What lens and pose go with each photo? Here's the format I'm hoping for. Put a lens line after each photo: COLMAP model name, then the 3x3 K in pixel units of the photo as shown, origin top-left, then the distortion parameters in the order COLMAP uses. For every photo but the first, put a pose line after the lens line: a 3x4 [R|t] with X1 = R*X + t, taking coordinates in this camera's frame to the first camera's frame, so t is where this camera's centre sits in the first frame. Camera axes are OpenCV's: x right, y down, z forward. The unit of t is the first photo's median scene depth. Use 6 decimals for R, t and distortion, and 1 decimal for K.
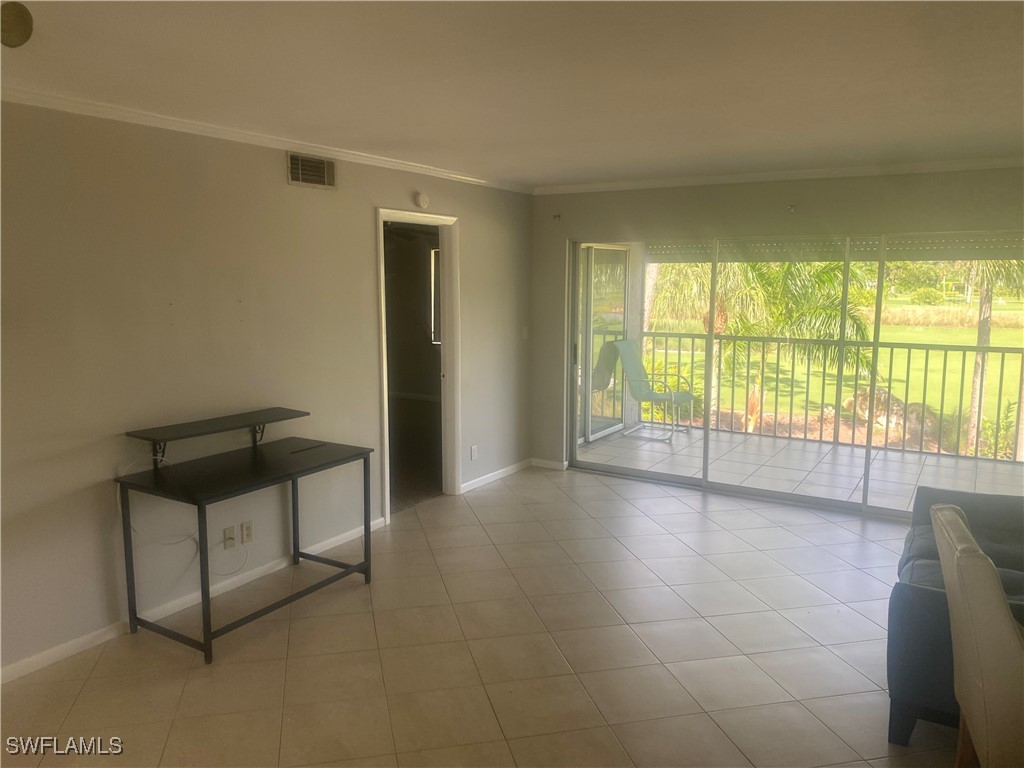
lens RADIAL K [[782.0, 0, 507.0], [0, 782.0, 382.2], [0, 0, 1]] dist [0.039704, -0.052382]
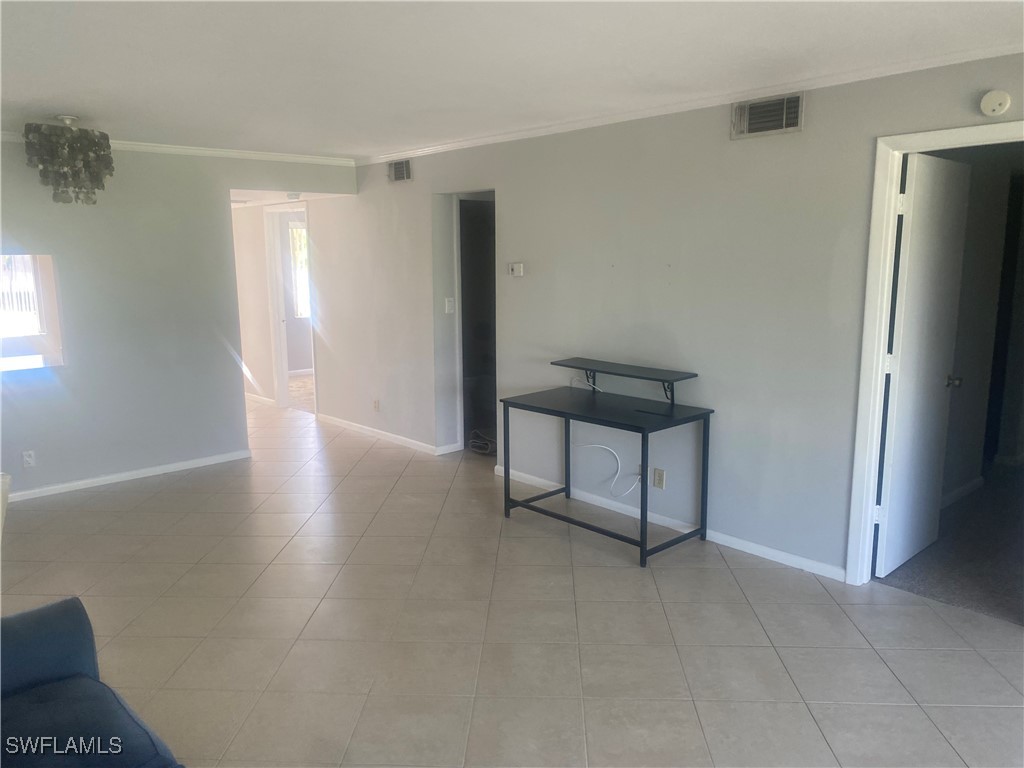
lens RADIAL K [[782.0, 0, 507.0], [0, 782.0, 382.2], [0, 0, 1]] dist [0.039704, -0.052382]
pose [[-0.282213, 0.154636, -0.946807, 0.742932], [-0.115709, 0.974232, 0.193604, -0.125903], [0.952348, 0.164192, -0.257048, 1.064257]]
